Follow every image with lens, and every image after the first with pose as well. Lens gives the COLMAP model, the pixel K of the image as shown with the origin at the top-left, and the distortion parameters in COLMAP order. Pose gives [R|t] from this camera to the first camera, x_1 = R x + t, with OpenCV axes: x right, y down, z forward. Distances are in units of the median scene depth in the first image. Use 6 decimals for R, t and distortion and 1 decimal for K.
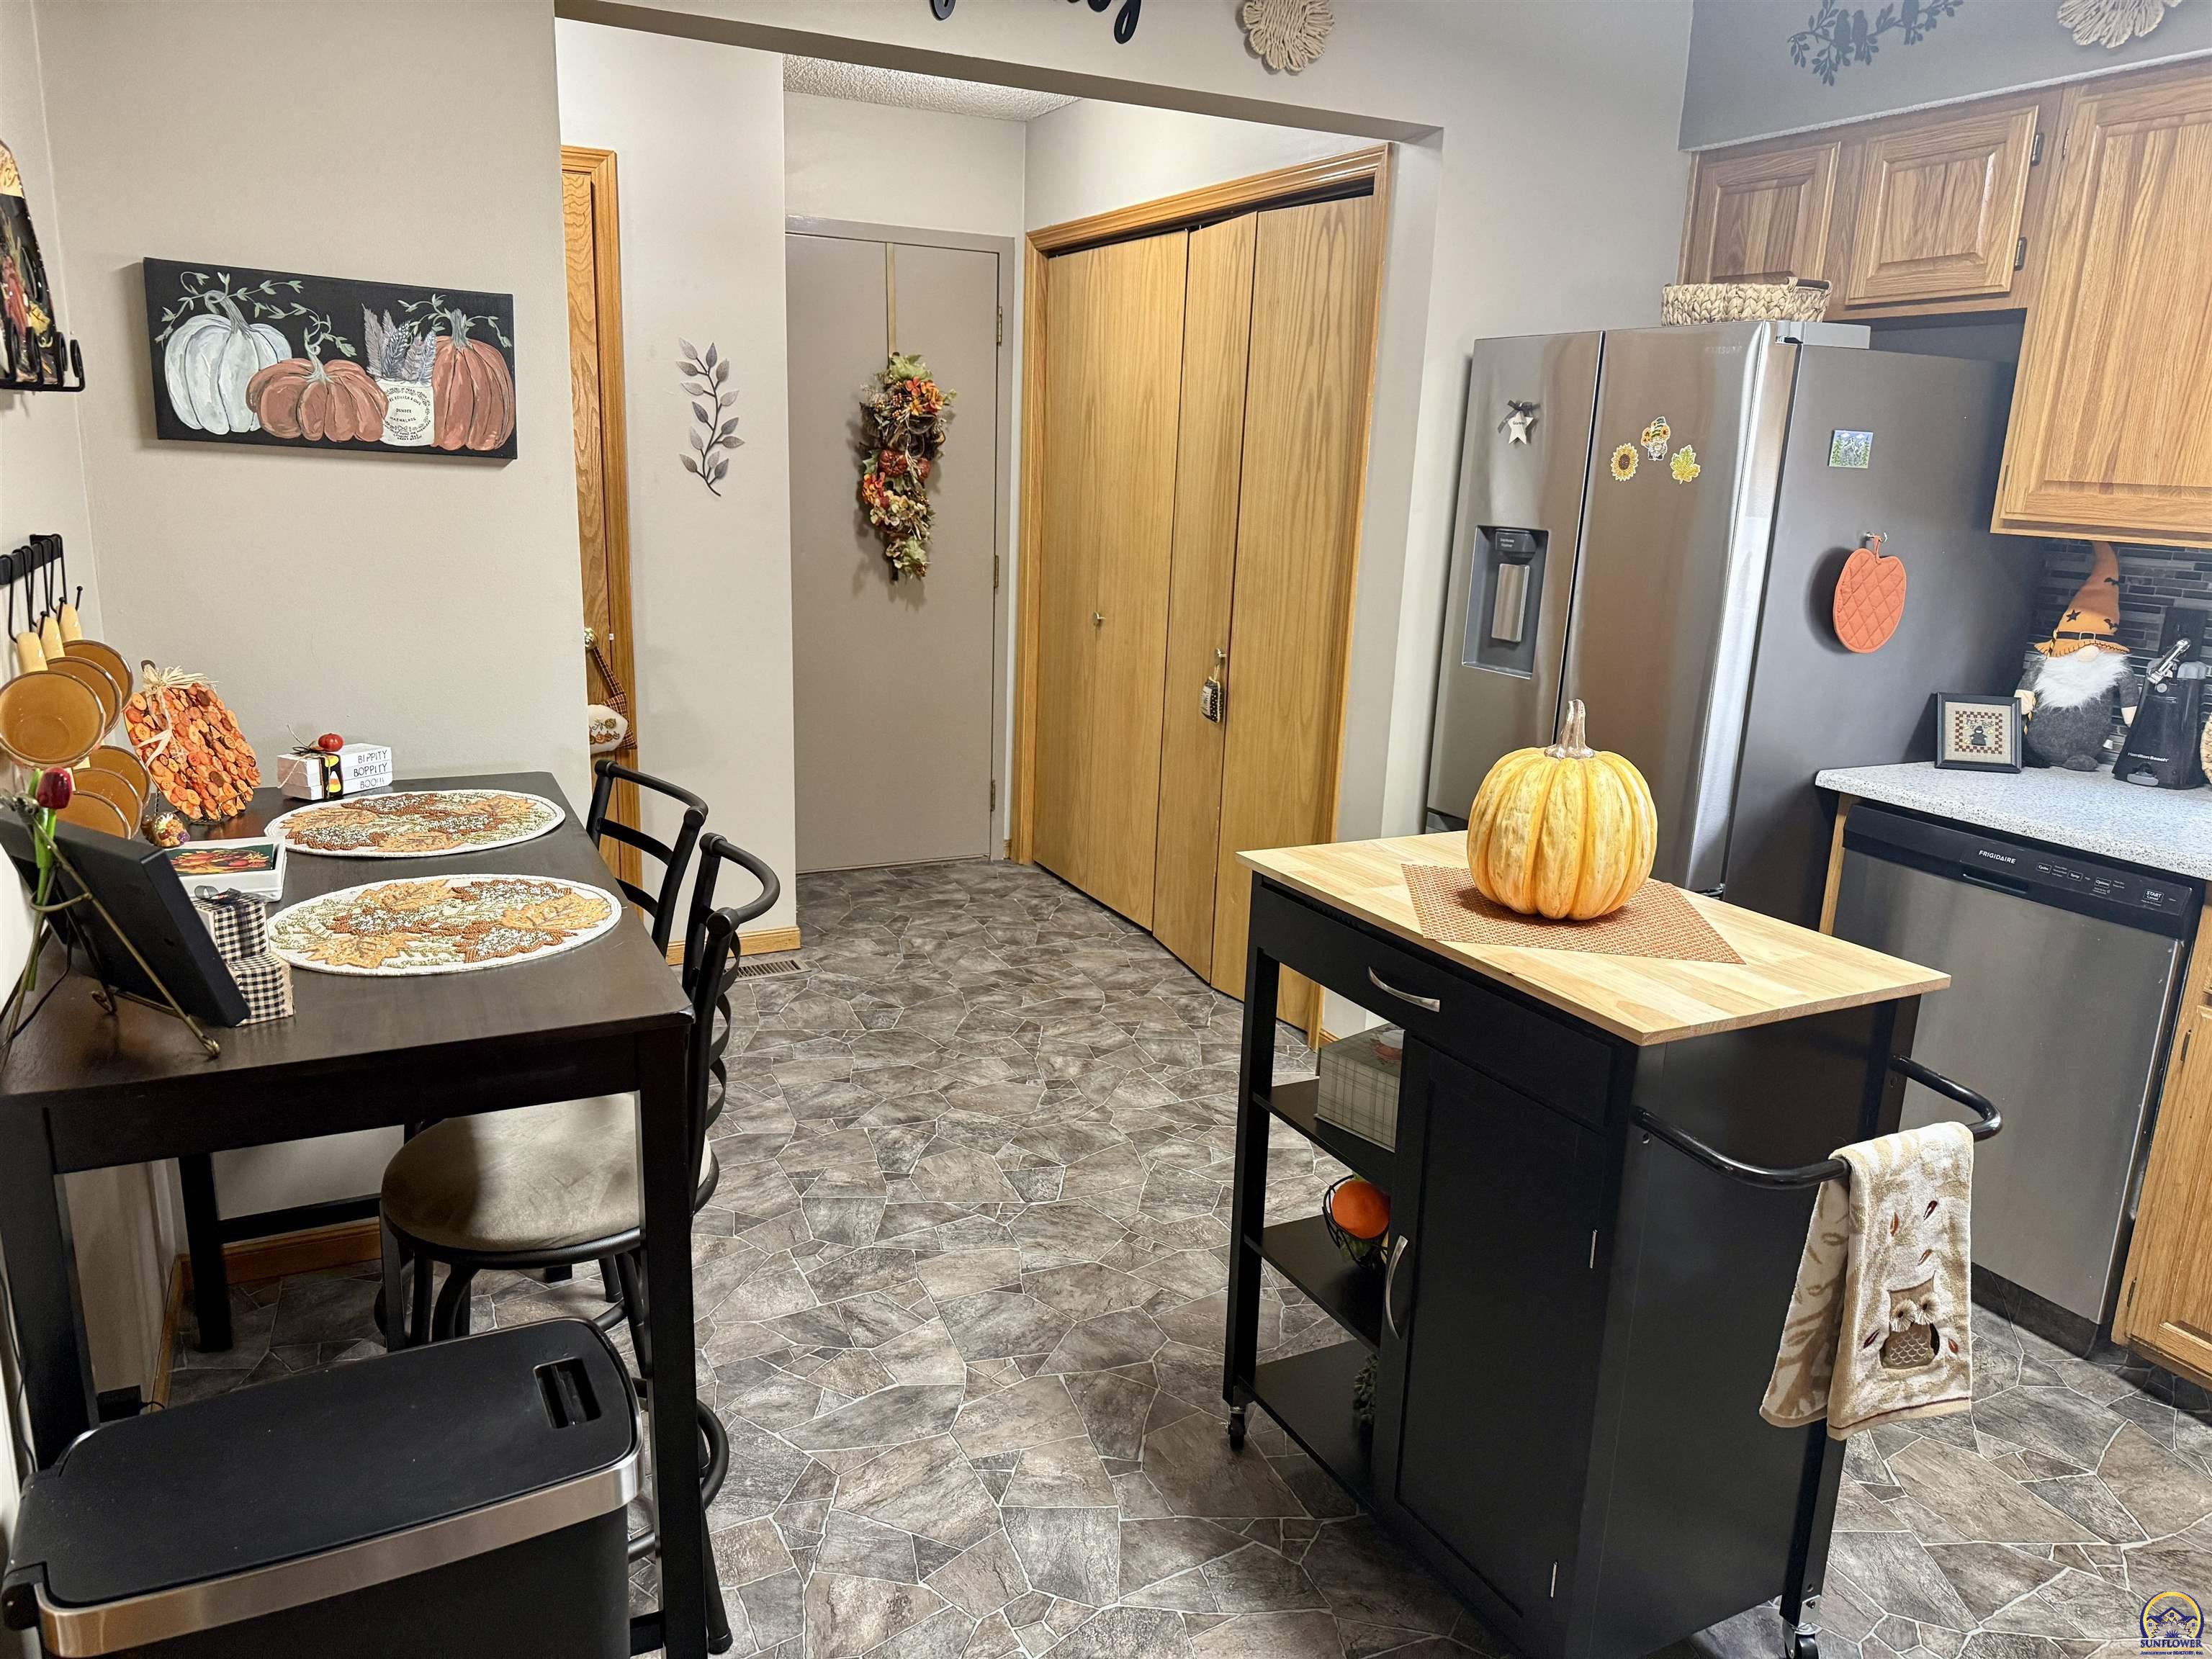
lens RADIAL K [[1571.7, 0, 1102.4], [0, 1571.7, 838.8], [0, 0, 1]] dist [0.078183, -0.094231]
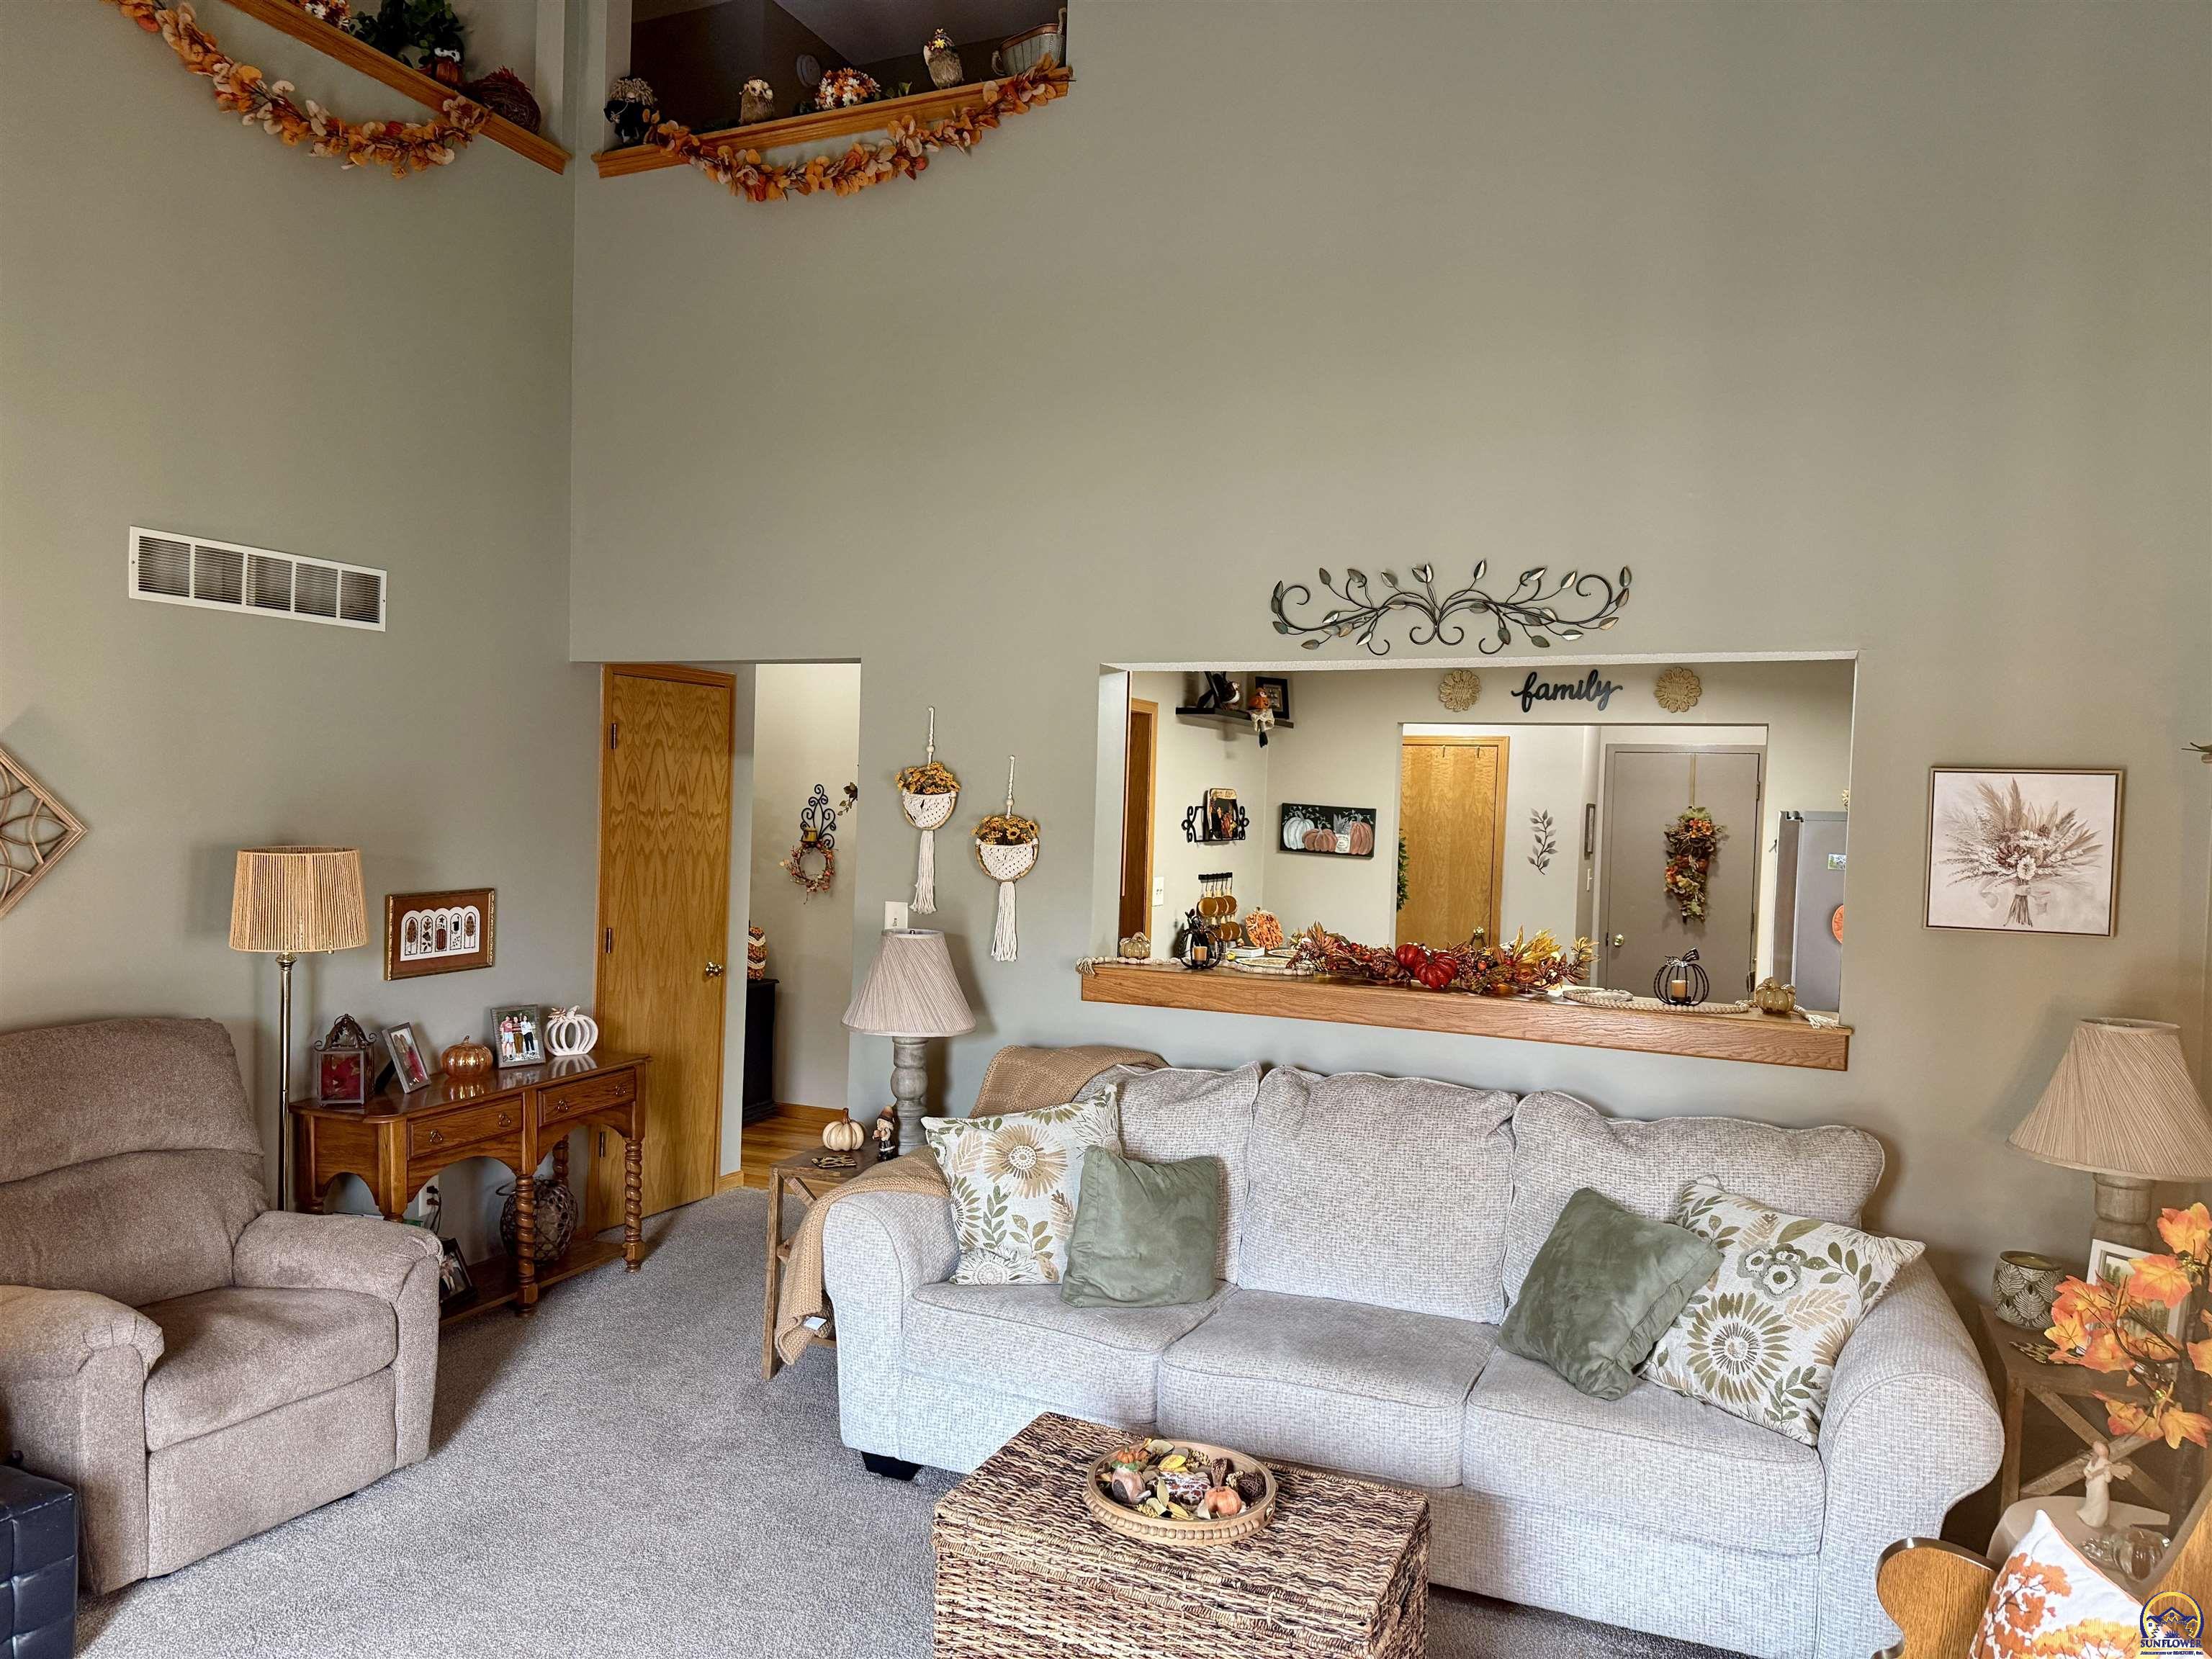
lens RADIAL K [[1571.7, 0, 1085.0], [0, 1571.7, 833.0], [0, 0, 1]] dist [0.078183, -0.094231]
pose [[0.636234, 0.002682, -0.771491, 1.816311], [-0.193532, 0.968574, -0.156236, 0.341863], [0.746827, 0.248711, 0.616759, -1.487217]]
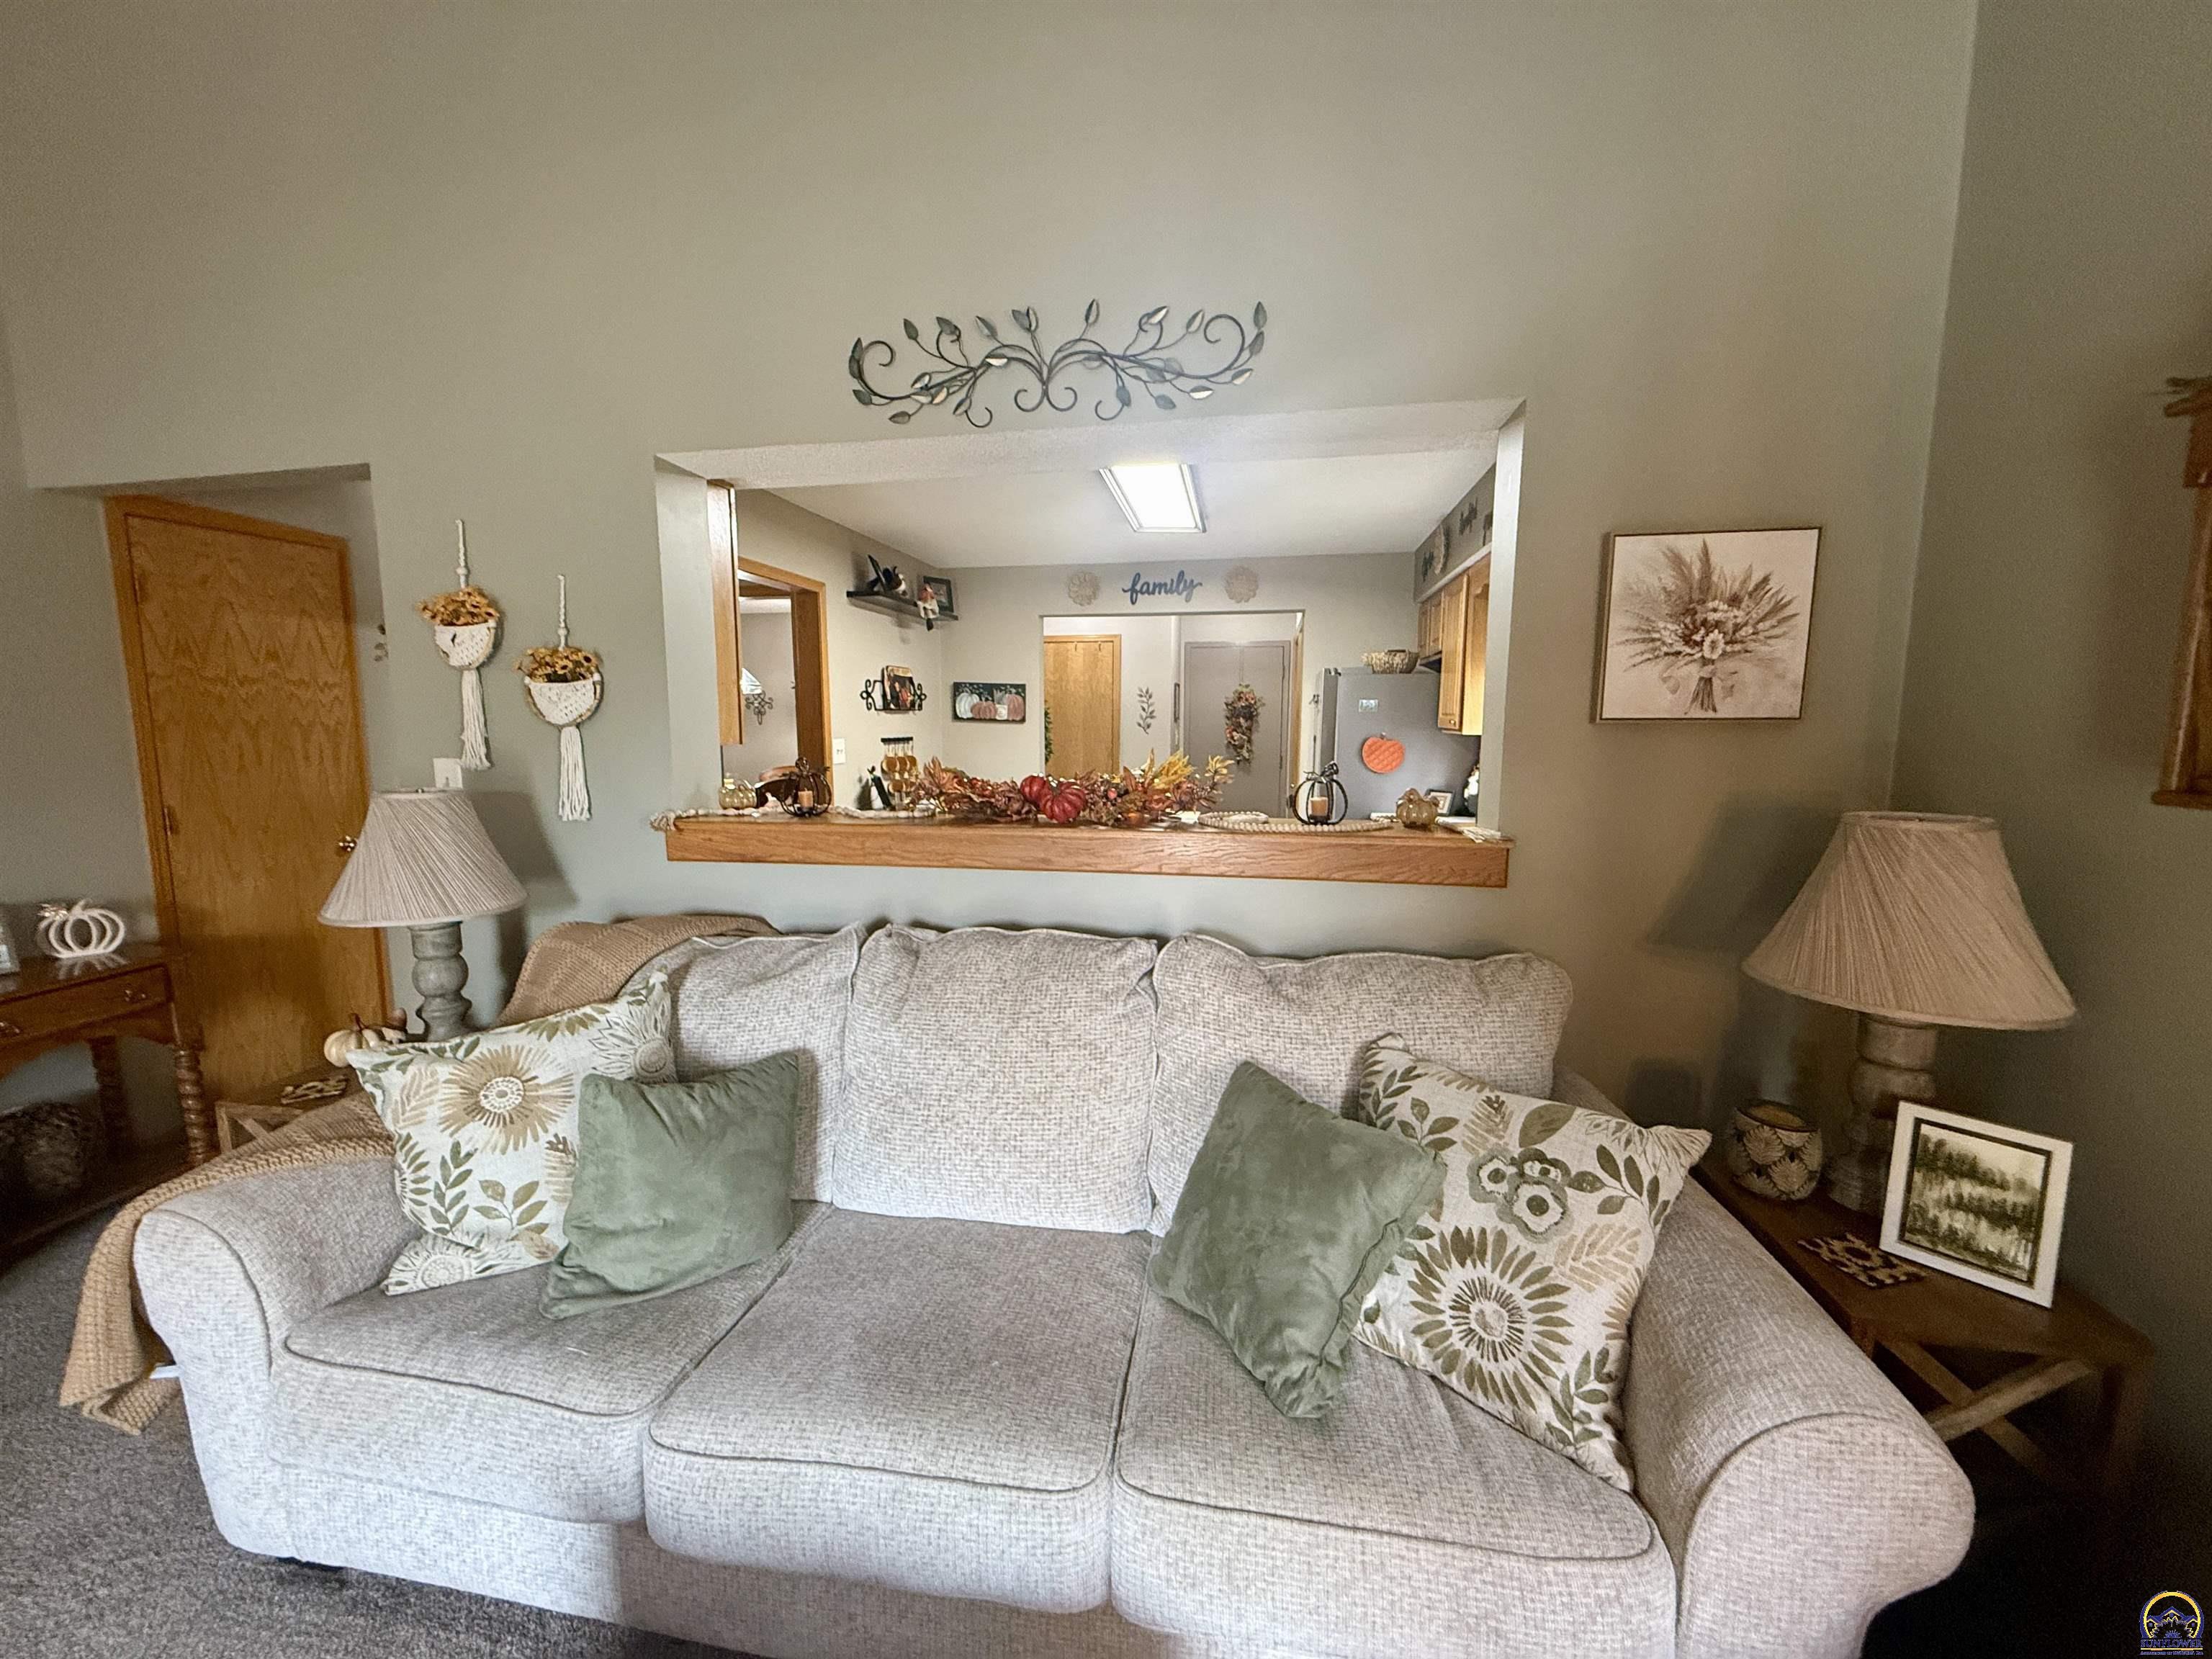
lens RADIAL K [[884.7, 0, 1103.5], [0, 884.7, 833.6], [0, 0, 1]] dist [0.003108, 0.000446]
pose [[0.804738, 0.042566, -0.592102, 1.255612], [-0.115285, 0.989642, -0.085541, 0.239164], [0.582328, 0.137099, 0.801310, -0.738780]]
